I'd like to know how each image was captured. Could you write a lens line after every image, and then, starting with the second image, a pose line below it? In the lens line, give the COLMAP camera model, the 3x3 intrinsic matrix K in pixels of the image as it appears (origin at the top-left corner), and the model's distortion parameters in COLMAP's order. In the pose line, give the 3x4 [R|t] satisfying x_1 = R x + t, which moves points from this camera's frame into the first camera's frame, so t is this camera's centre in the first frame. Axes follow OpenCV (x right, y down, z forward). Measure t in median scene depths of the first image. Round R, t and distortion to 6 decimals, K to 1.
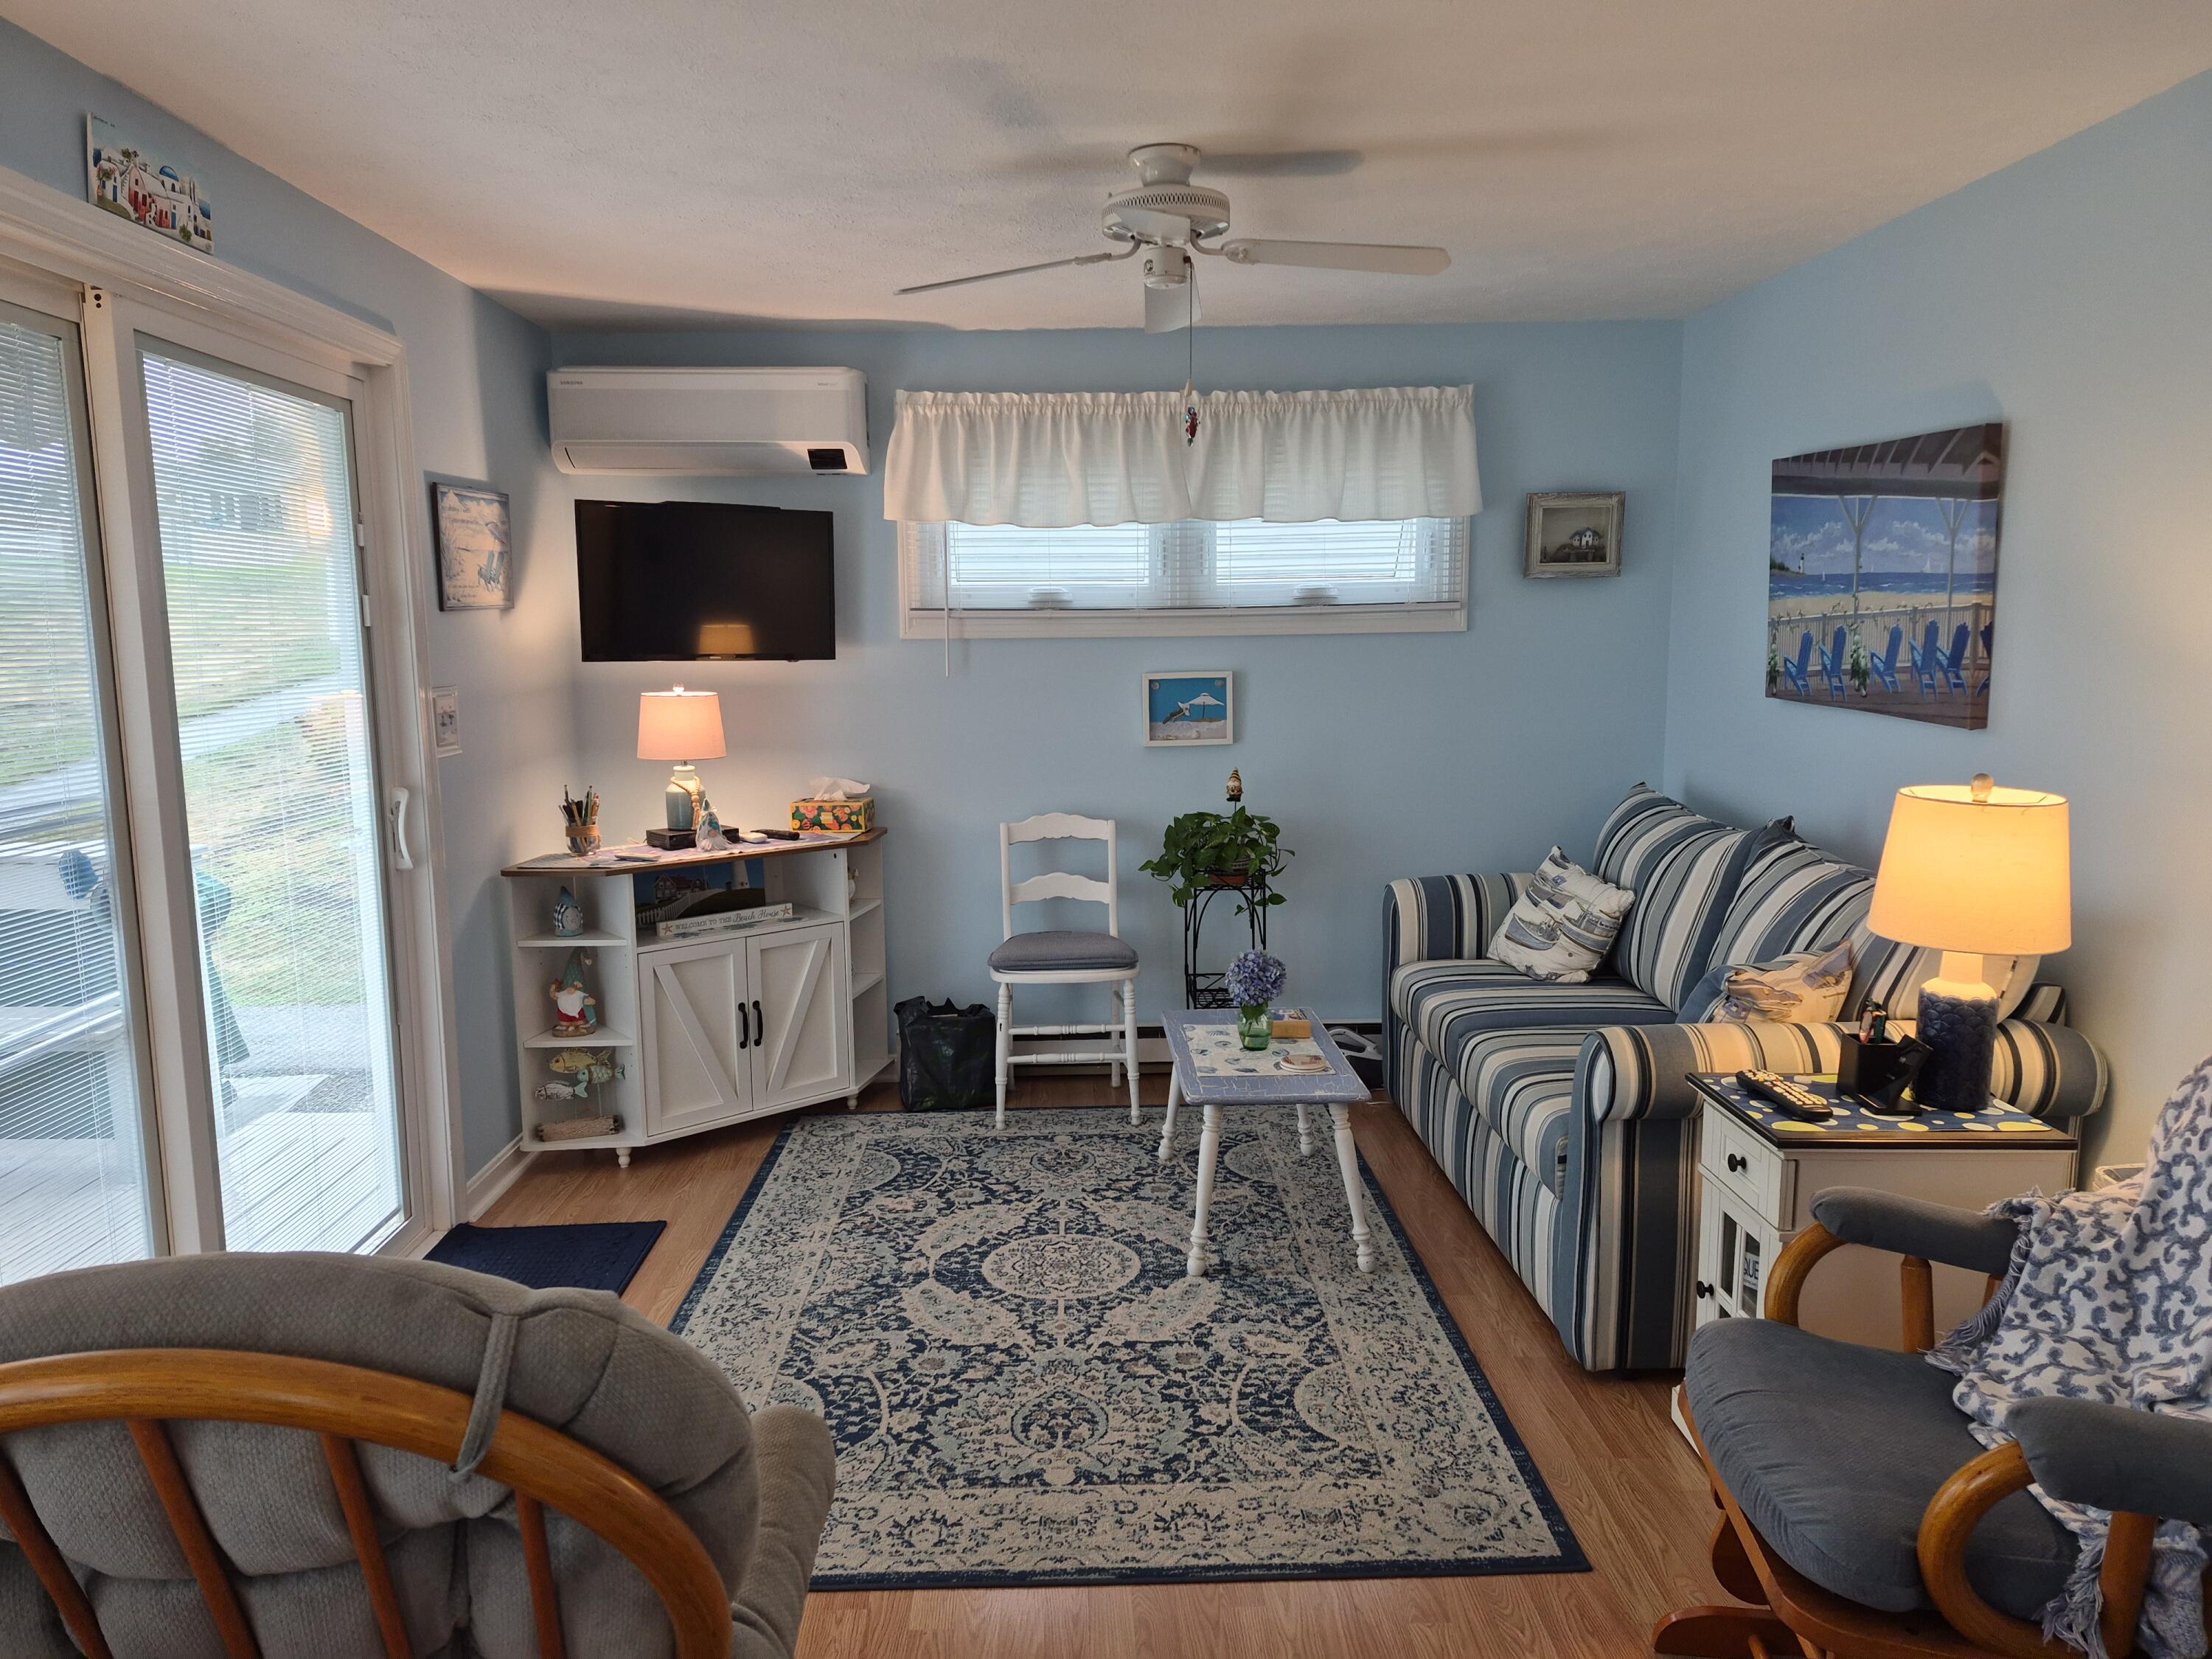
lens RADIAL K [[1528.3, 0, 1152.9], [0, 1528.3, 825.9], [0, 0, 1]] dist [0.084619, -0.086485]
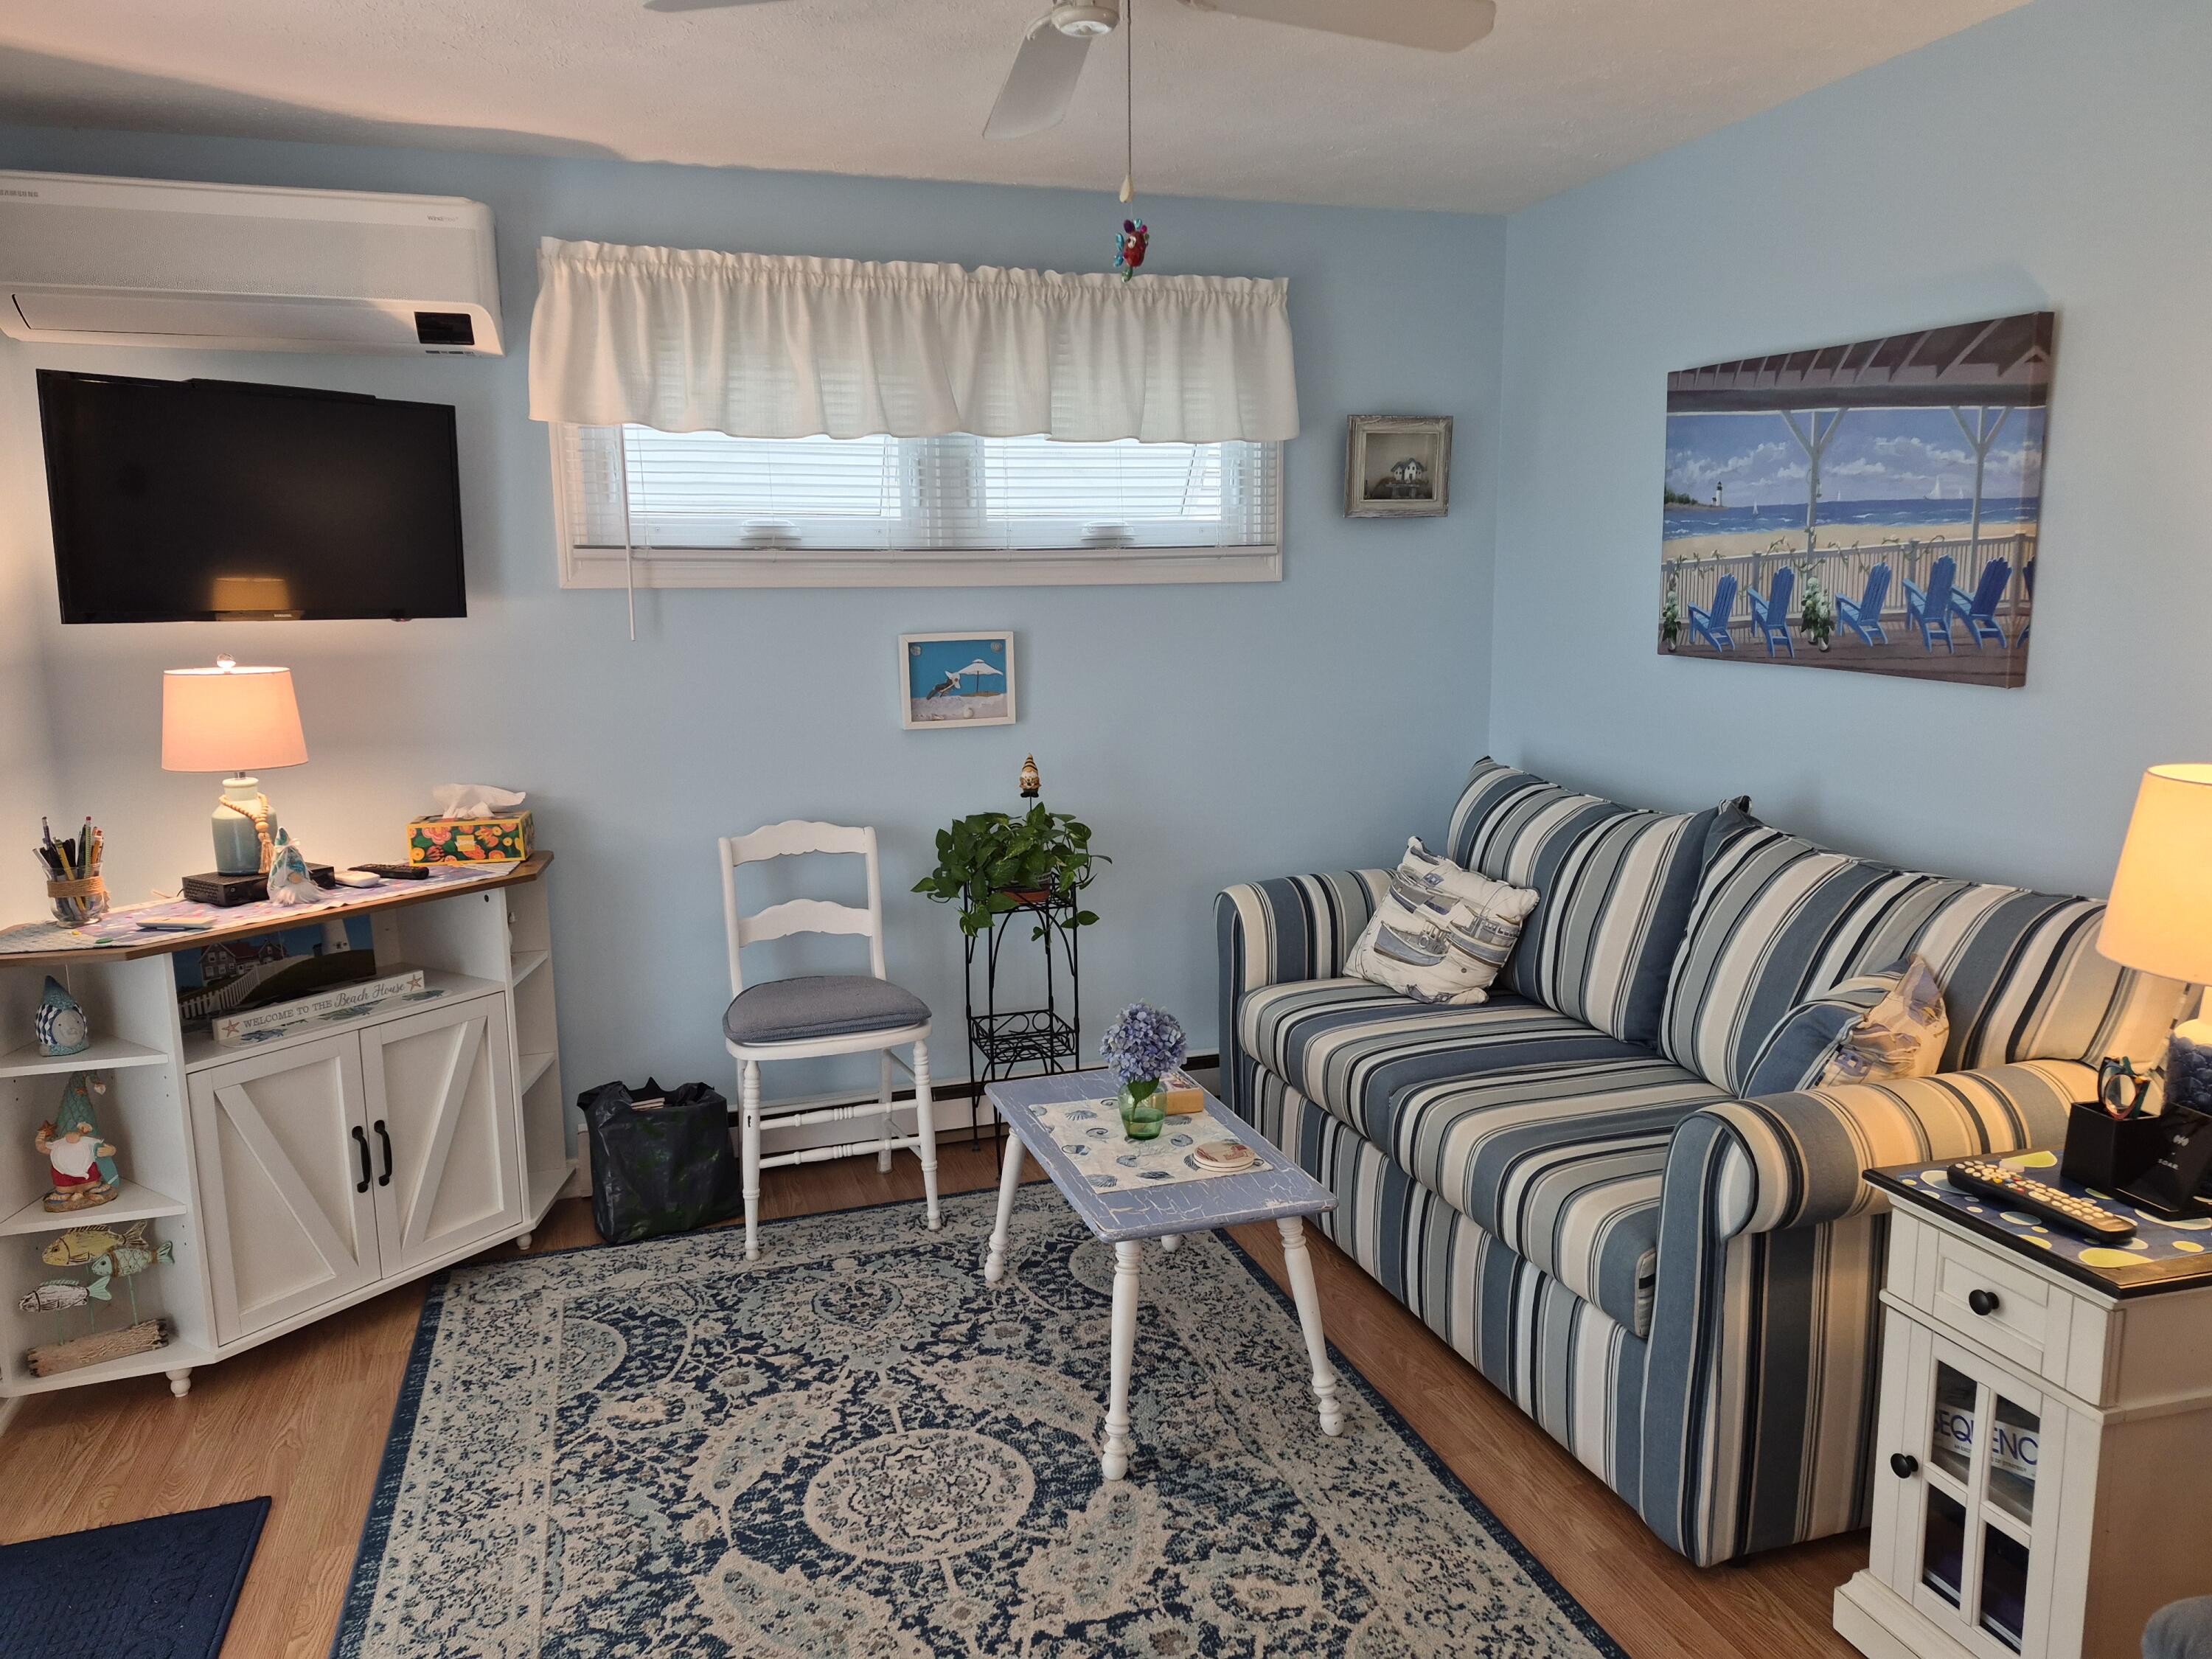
lens RADIAL K [[1528.3, 0, 1128.6], [0, 1528.3, 825.2], [0, 0, 1]] dist [0.084619, -0.086485]
pose [[0.964574, -0.043312, 0.260233, -0.117970], [0.037717, 0.998938, 0.026457, -0.023644], [-0.261102, -0.015705, 0.965183, 0.265451]]
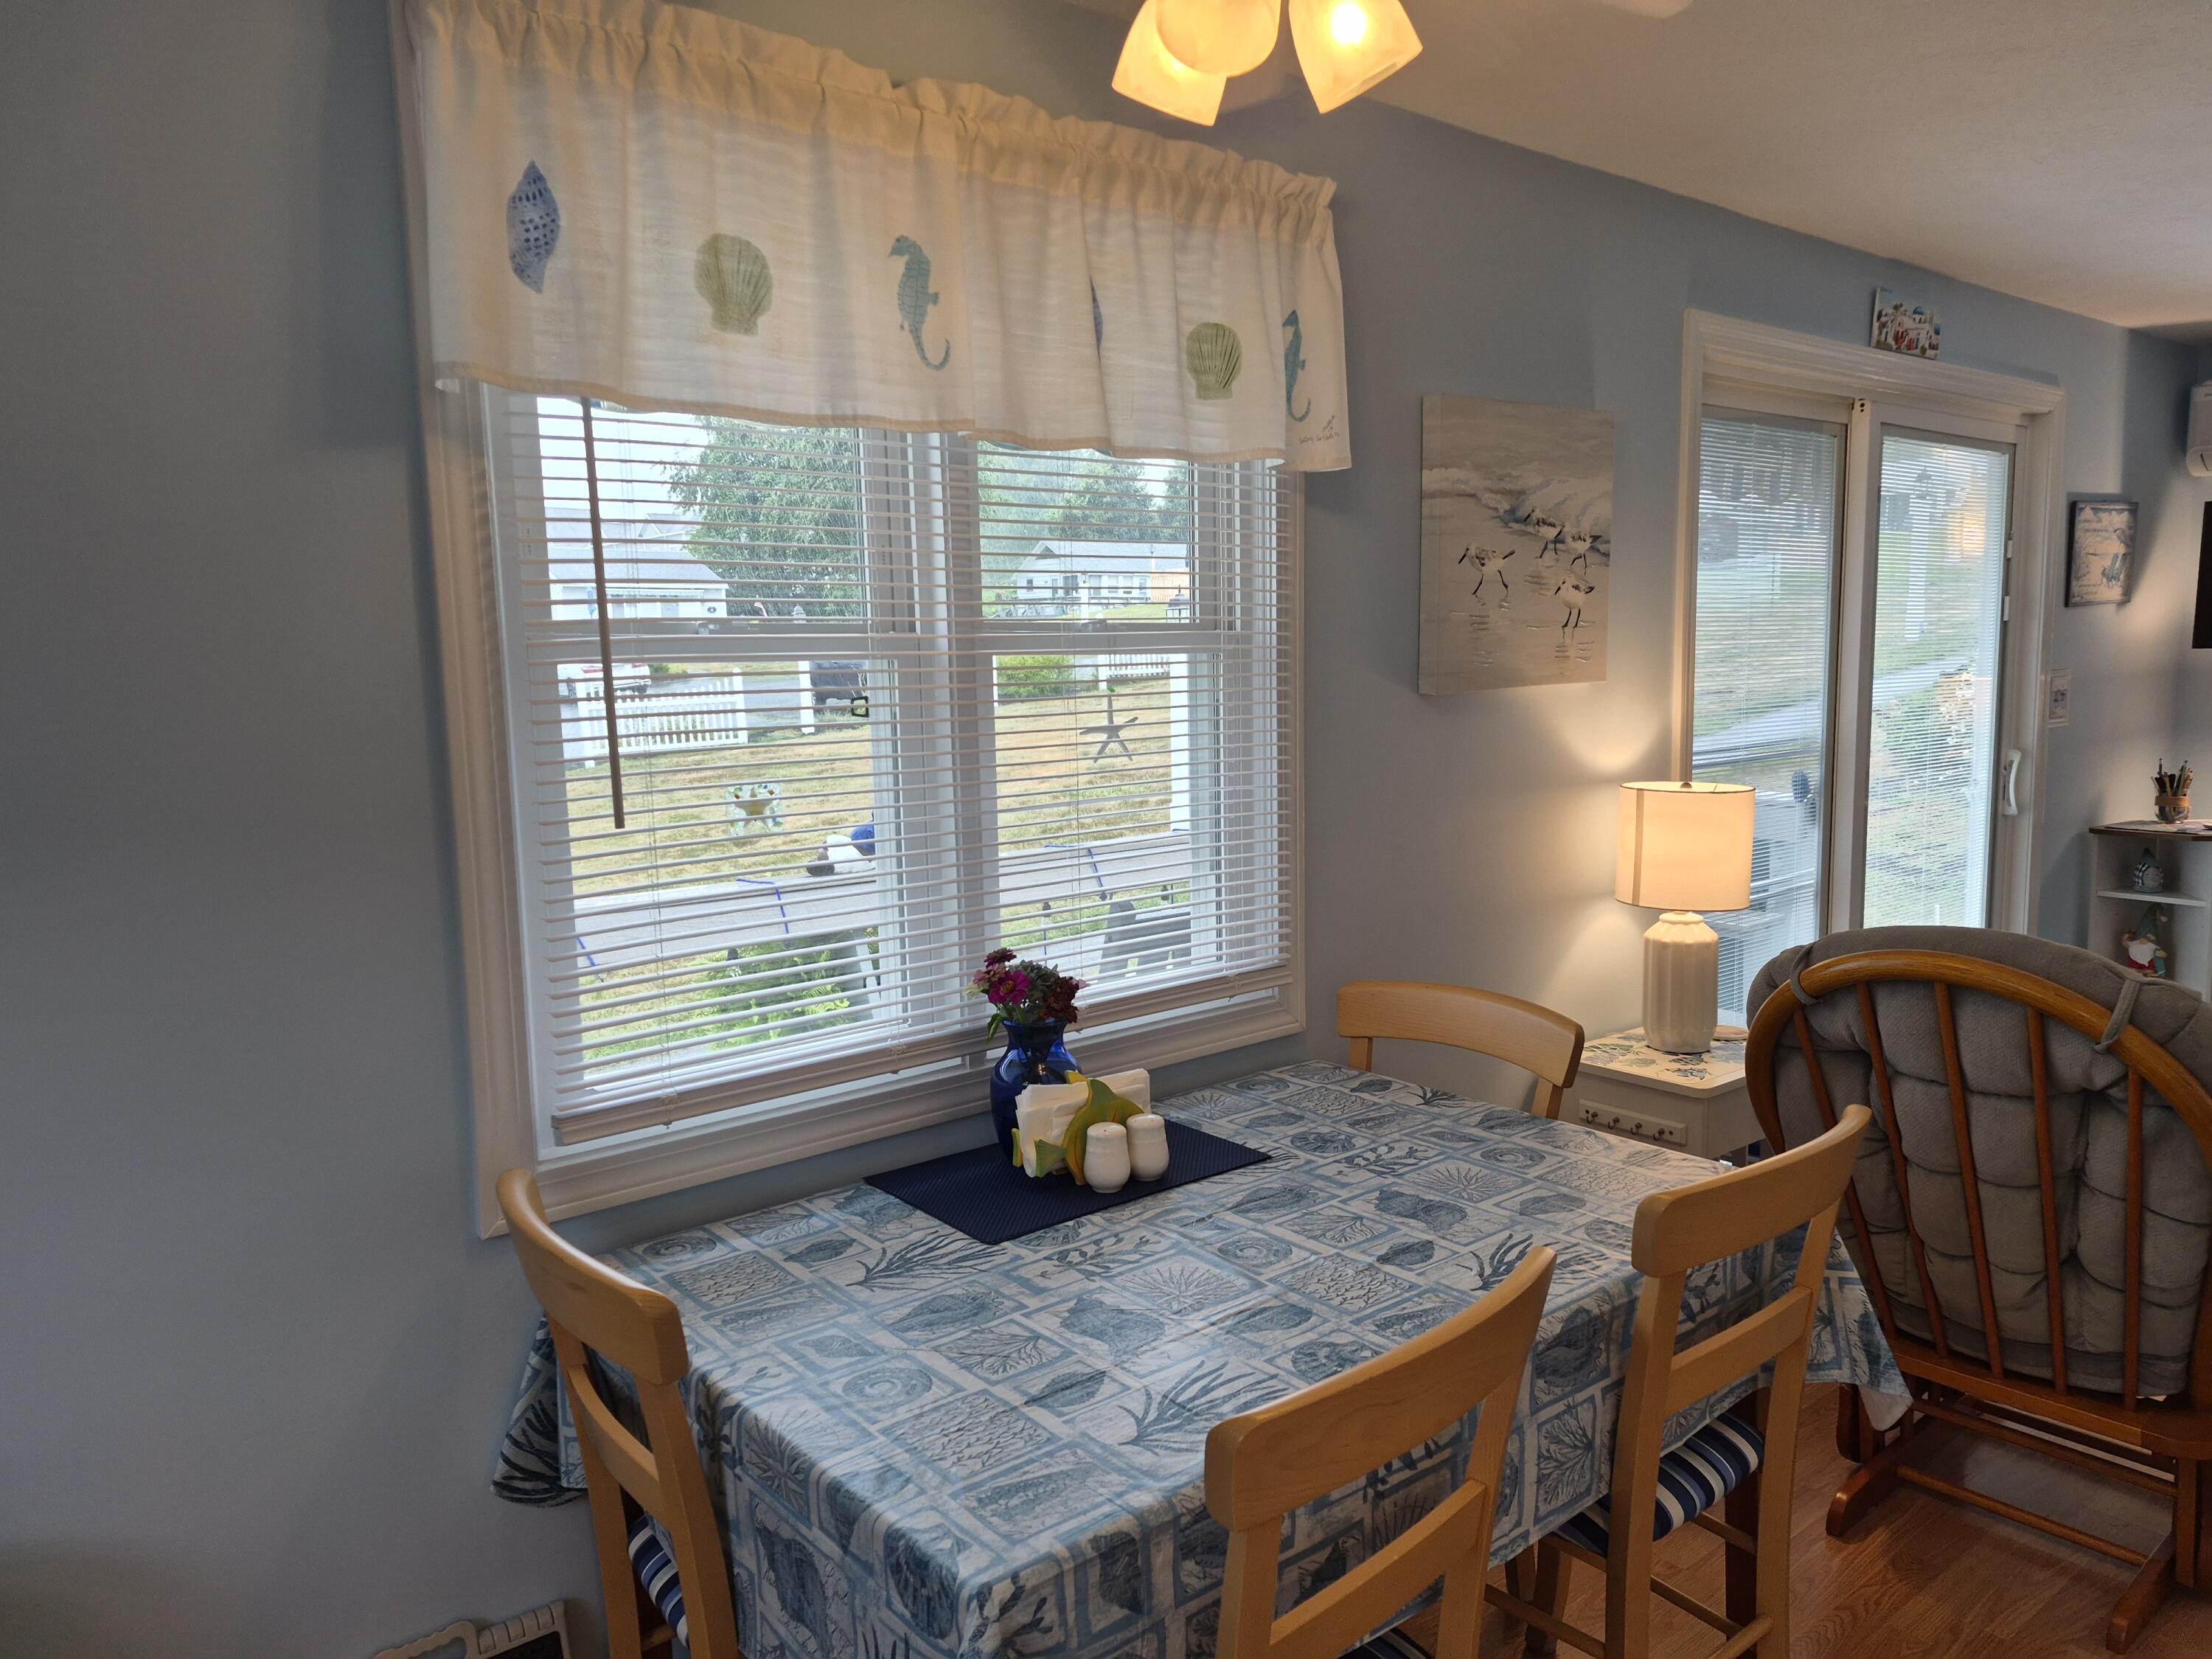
lens RADIAL K [[1532.4, 0, 1103.2], [0, 1532.4, 833.0], [0, 0, 1]] dist [0.011974, -0.000265]
pose [[0.577276, 0.095715, -0.810920, 0.089555], [-0.089202, 0.994555, 0.053889, 0.035624], [0.811662, 0.041227, 0.582670, -0.274902]]
